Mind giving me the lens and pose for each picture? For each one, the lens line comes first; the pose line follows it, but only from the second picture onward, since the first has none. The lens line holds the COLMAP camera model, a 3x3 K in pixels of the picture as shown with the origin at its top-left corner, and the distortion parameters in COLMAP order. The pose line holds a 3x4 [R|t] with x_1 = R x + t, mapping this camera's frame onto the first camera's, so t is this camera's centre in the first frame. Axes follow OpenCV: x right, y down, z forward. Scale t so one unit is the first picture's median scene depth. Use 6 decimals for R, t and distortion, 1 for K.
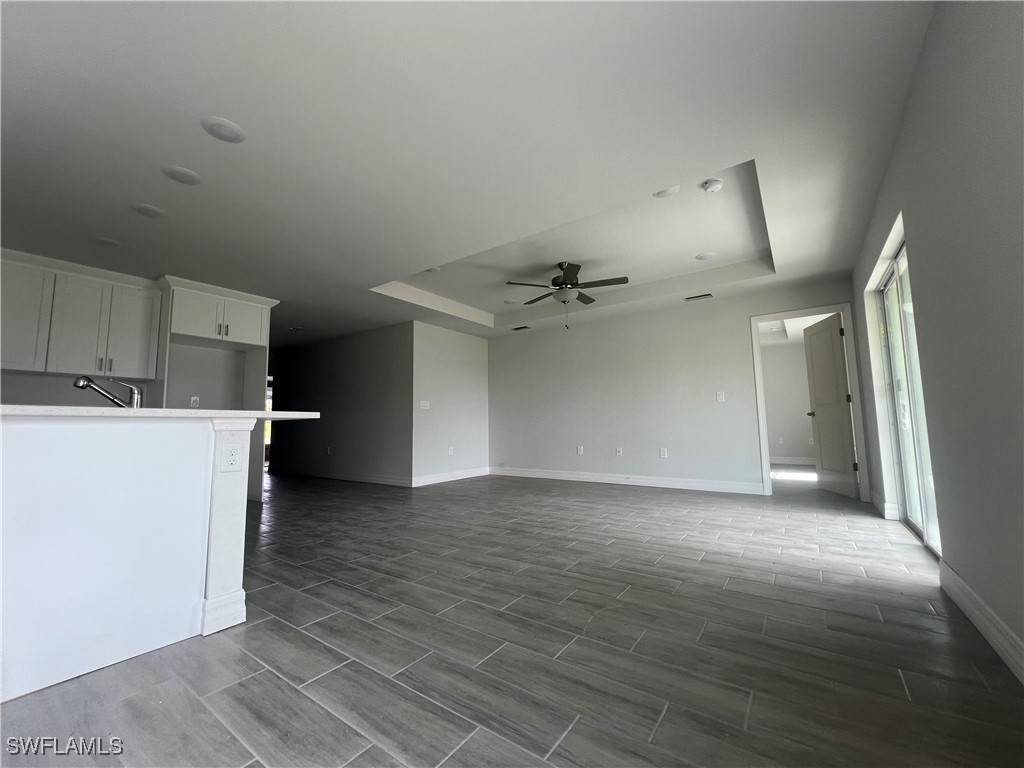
lens RADIAL K [[410.3, 0, 512.1], [0, 410.3, 384.7], [0, 0, 1]] dist [-0.003493, 0.000900]
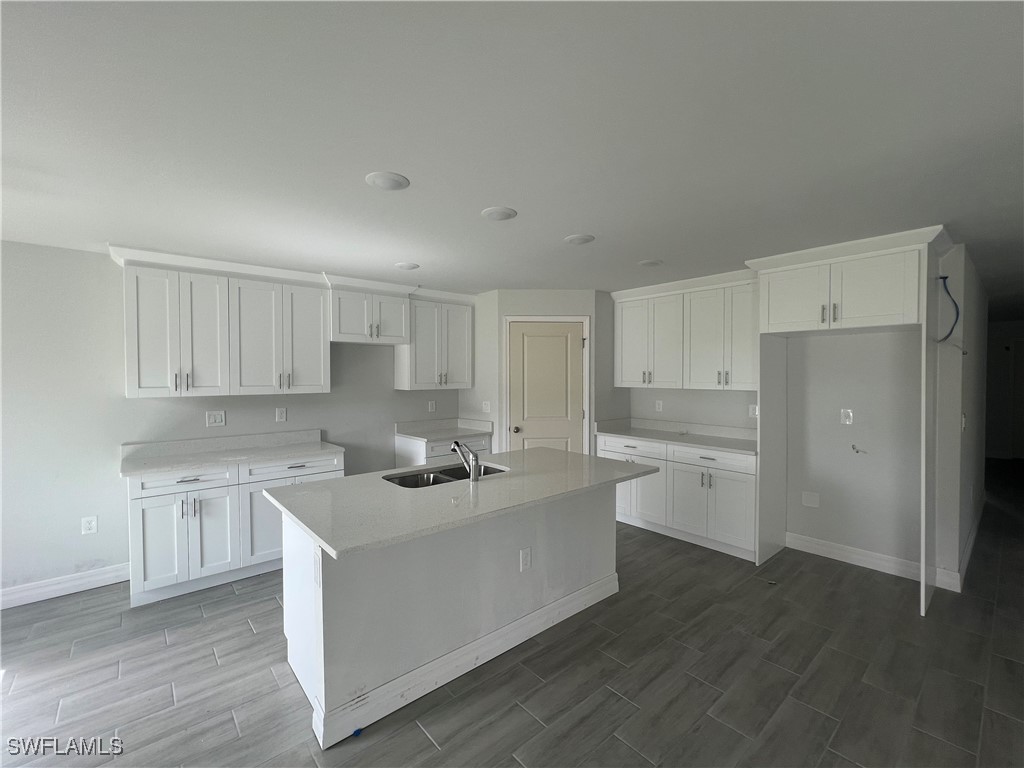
lens RADIAL K [[443.2, 0, 510.7], [0, 443.2, 386.0], [0, 0, 1]] dist [-0.003065, -0.000174]
pose [[-0.238462, 0.040567, -0.970304, 0.131020], [0.103986, 0.994450, 0.016021, -0.149782], [0.965569, -0.097078, -0.241357, 1.204962]]
